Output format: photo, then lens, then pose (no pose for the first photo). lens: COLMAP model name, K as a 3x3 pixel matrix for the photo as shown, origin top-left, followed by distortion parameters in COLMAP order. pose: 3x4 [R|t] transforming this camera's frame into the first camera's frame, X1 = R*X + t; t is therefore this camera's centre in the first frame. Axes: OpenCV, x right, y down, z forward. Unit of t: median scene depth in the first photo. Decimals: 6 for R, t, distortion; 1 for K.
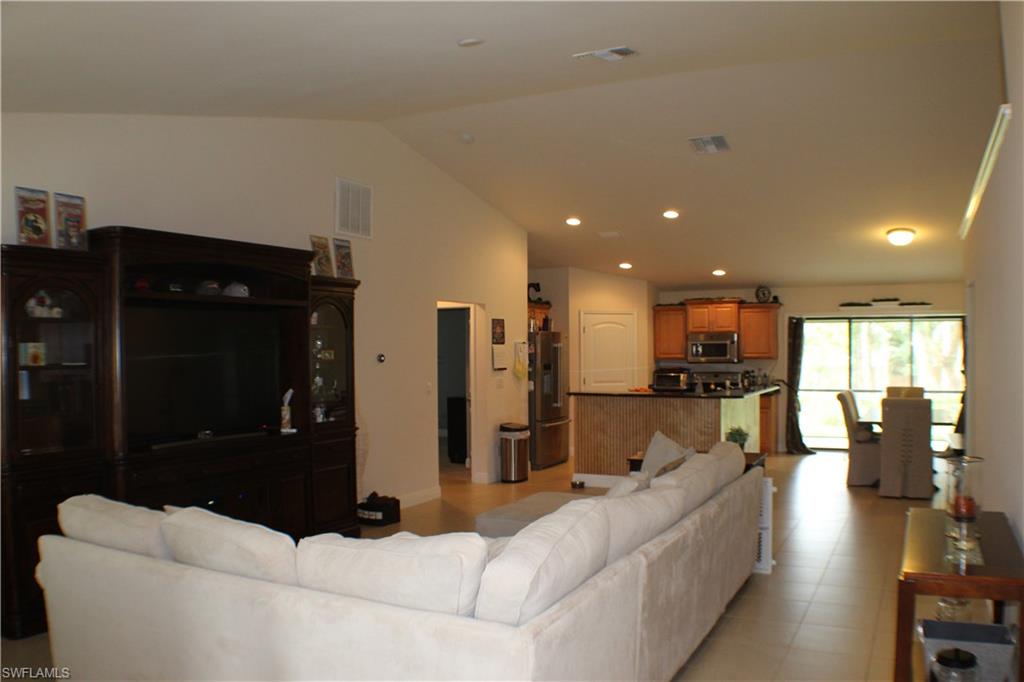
lens RADIAL K [[809.8, 0, 512.0], [0, 809.8, 341.0], [0, 0, 1]] dist [-0.217741, 0.083910]
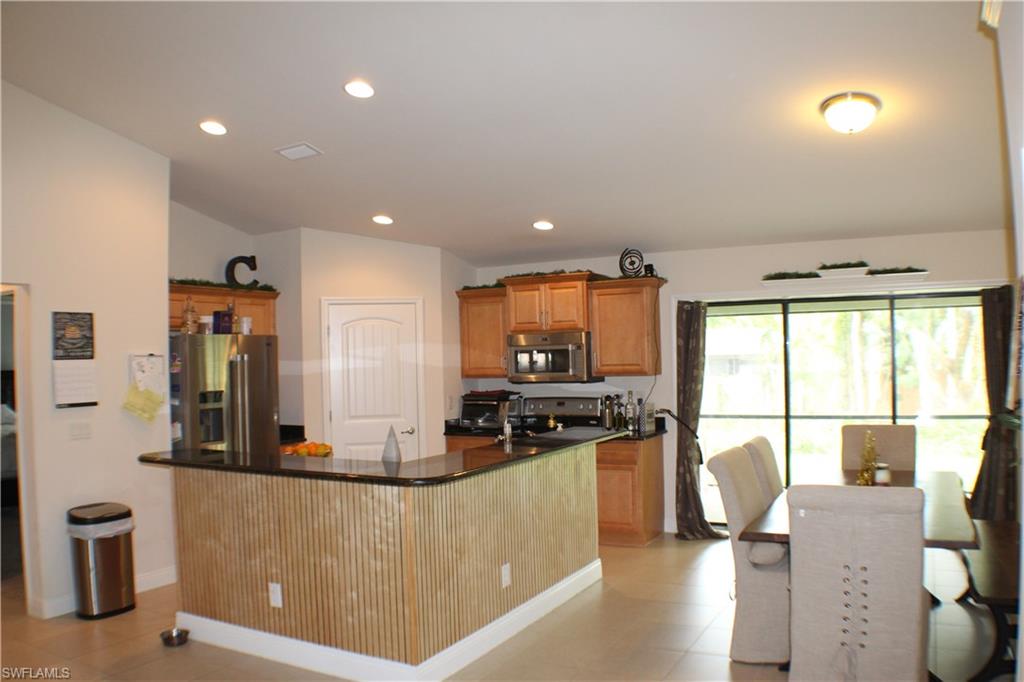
lens RADIAL K [[809.8, 0, 512.0], [0, 809.8, 341.0], [0, 0, 1]] dist [-0.217741, 0.083910]
pose [[0.999810, -0.019080, -0.004064, 0.231915], [0.019041, 0.999773, -0.009602, 0.001943], [0.004246, 0.009523, 0.999946, 0.411821]]
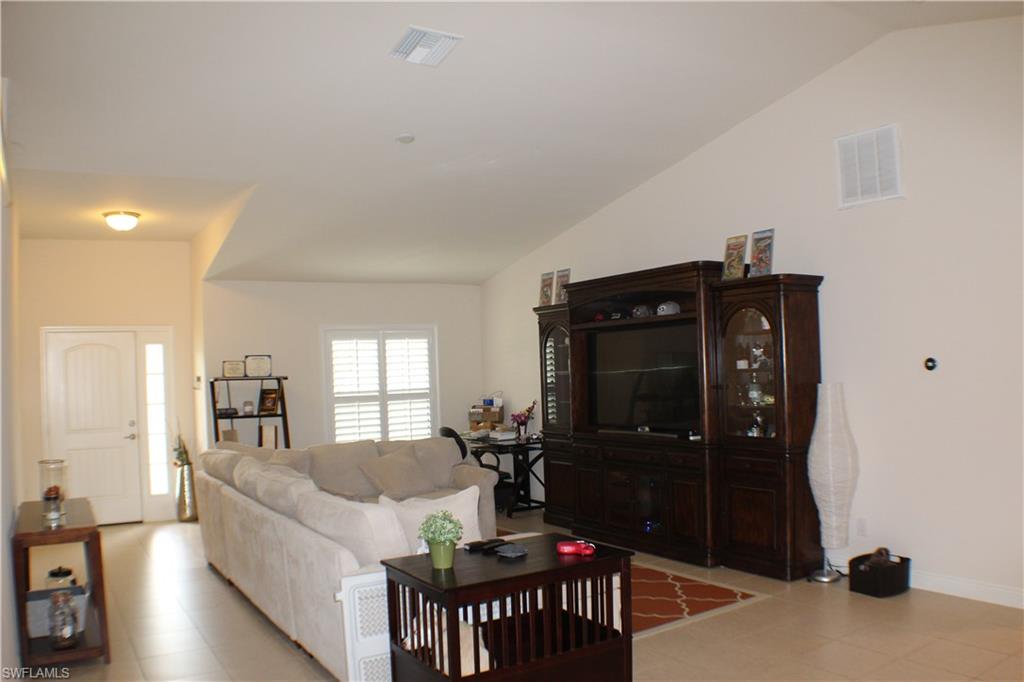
lens RADIAL K [[809.8, 0, 512.0], [0, 809.8, 341.0], [0, 0, 1]] dist [-0.217741, 0.083910]
pose [[-0.491666, -0.012568, -0.870693, 0.414411], [0.038292, 0.998617, -0.036037, 0.008494], [0.869941, -0.051059, -0.490505, 0.728051]]
